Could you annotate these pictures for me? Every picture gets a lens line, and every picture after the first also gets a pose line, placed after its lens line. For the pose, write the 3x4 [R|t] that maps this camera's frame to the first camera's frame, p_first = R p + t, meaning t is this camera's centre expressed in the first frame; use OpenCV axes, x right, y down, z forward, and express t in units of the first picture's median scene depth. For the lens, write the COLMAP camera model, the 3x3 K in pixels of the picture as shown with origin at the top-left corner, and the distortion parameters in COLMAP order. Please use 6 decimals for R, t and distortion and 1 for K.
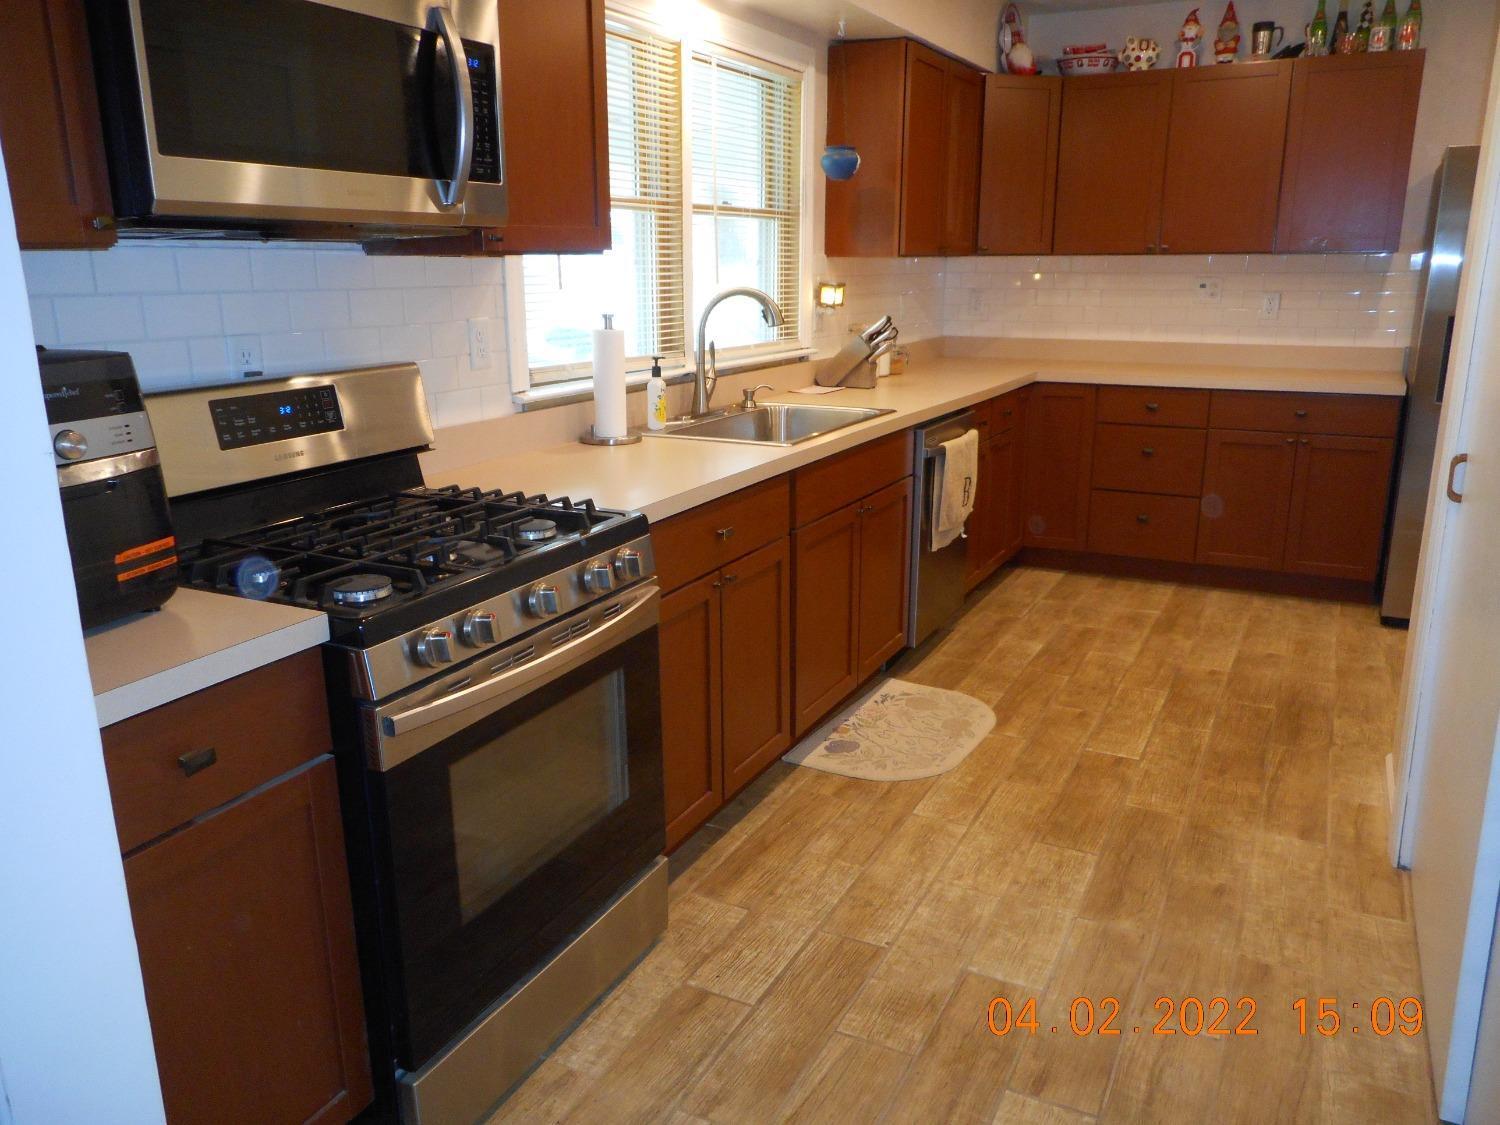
lens RADIAL K [[1136.3, 0, 744.1], [0, 1136.3, 568.1], [0, 0, 1]] dist [0.010141, -0.010918]
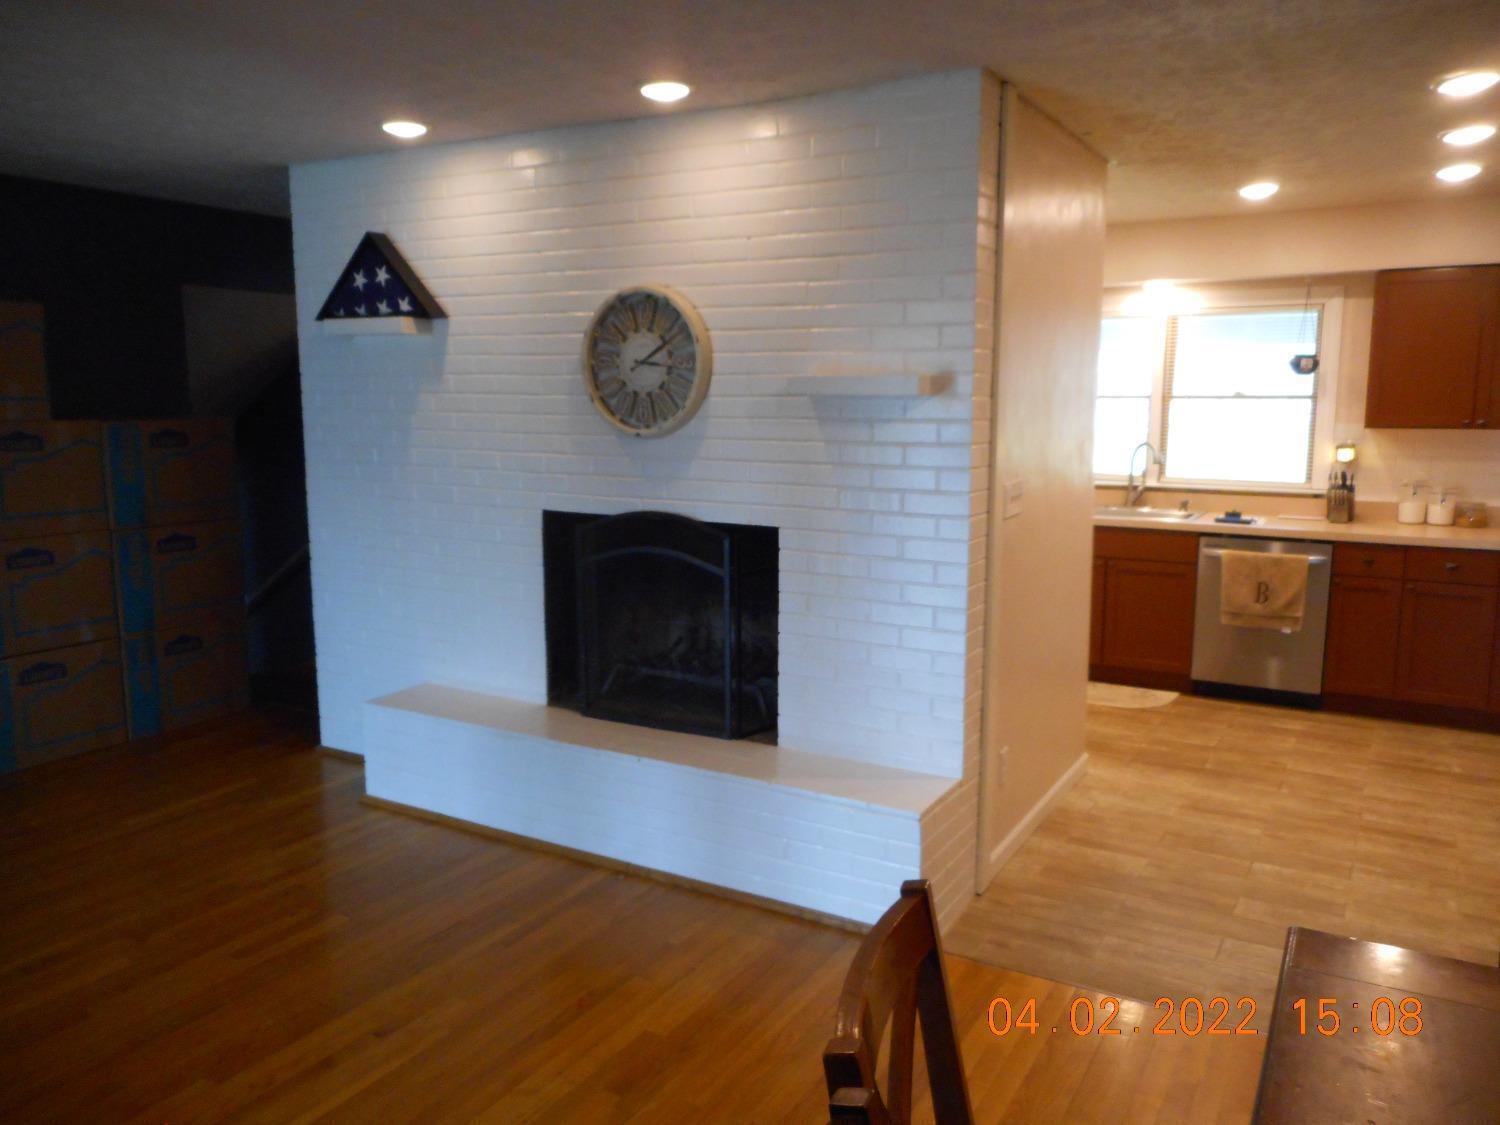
lens RADIAL K [[1136.3, 0, 744.1], [0, 1136.3, 568.1], [0, 0, 1]] dist [0.010141, -0.010918]
pose [[-0.066969, 0.155649, -0.985540, 1.420418], [-0.255608, 0.952118, 0.167740, -0.146940], [0.964458, 0.263145, -0.023977, 0.359549]]
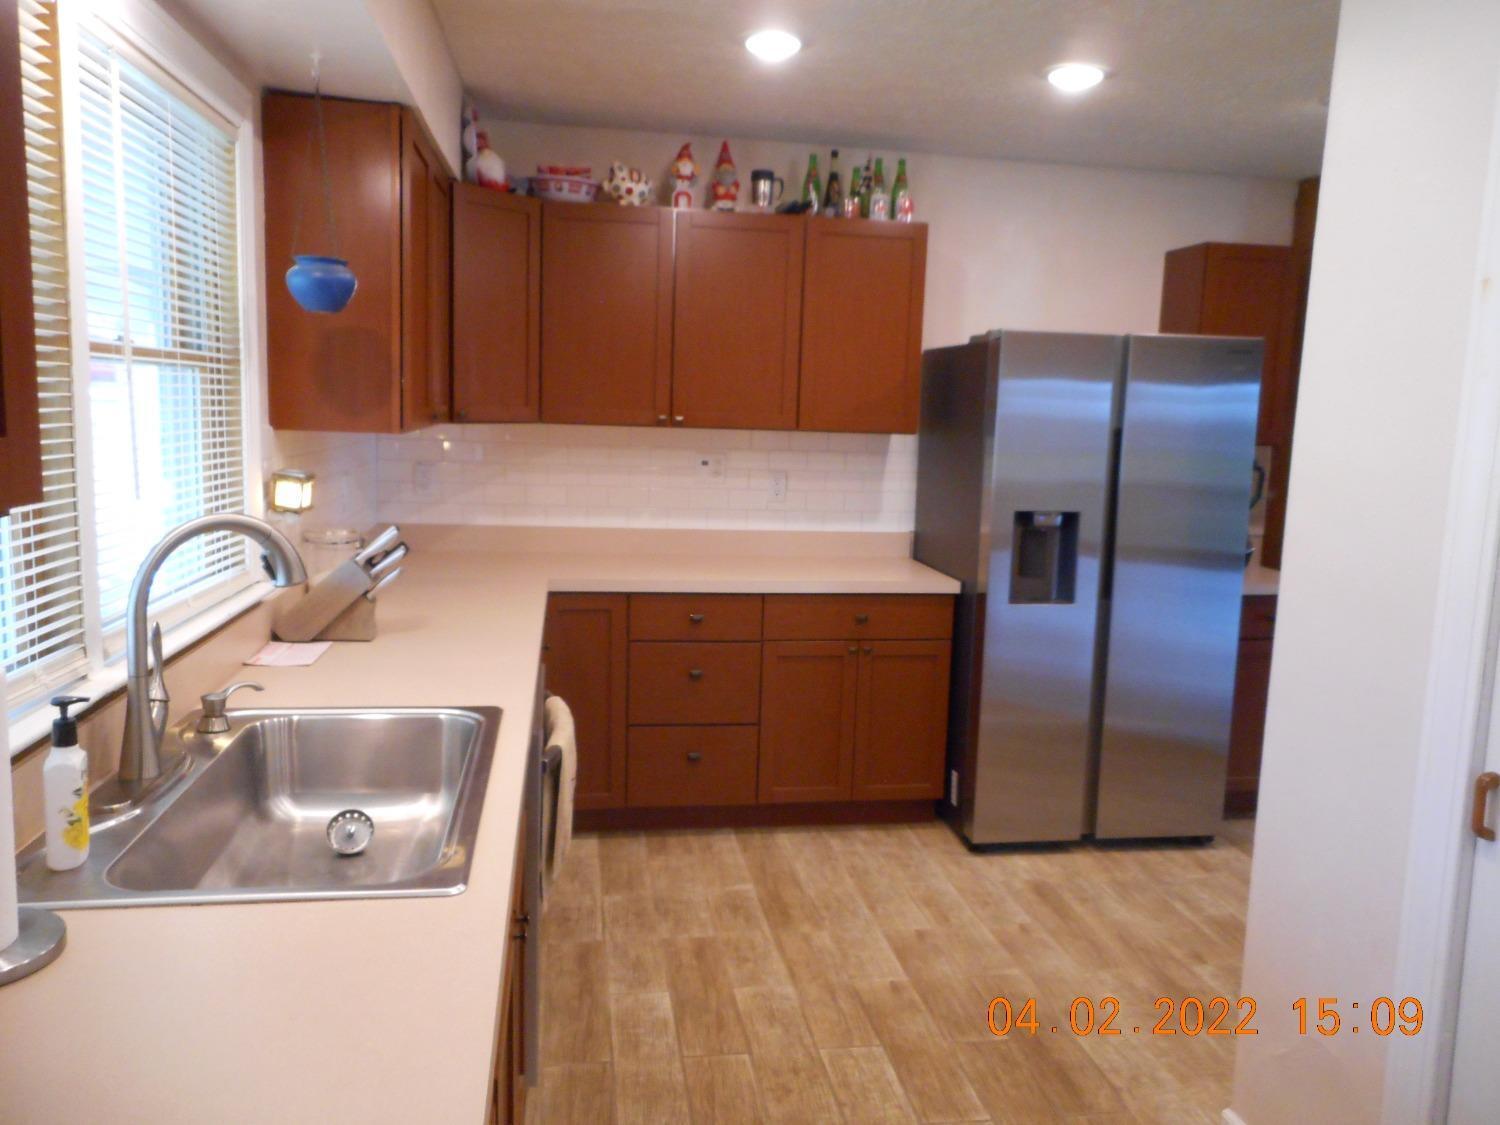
lens RADIAL K [[1136.3, 0, 744.1], [0, 1136.3, 568.1], [0, 0, 1]] dist [0.010141, -0.010918]
pose [[0.805877, -0.053528, 0.589658, -0.085469], [0.117780, 0.990495, -0.071053, -0.123359], [-0.580250, 0.126710, 0.804521, 0.360735]]
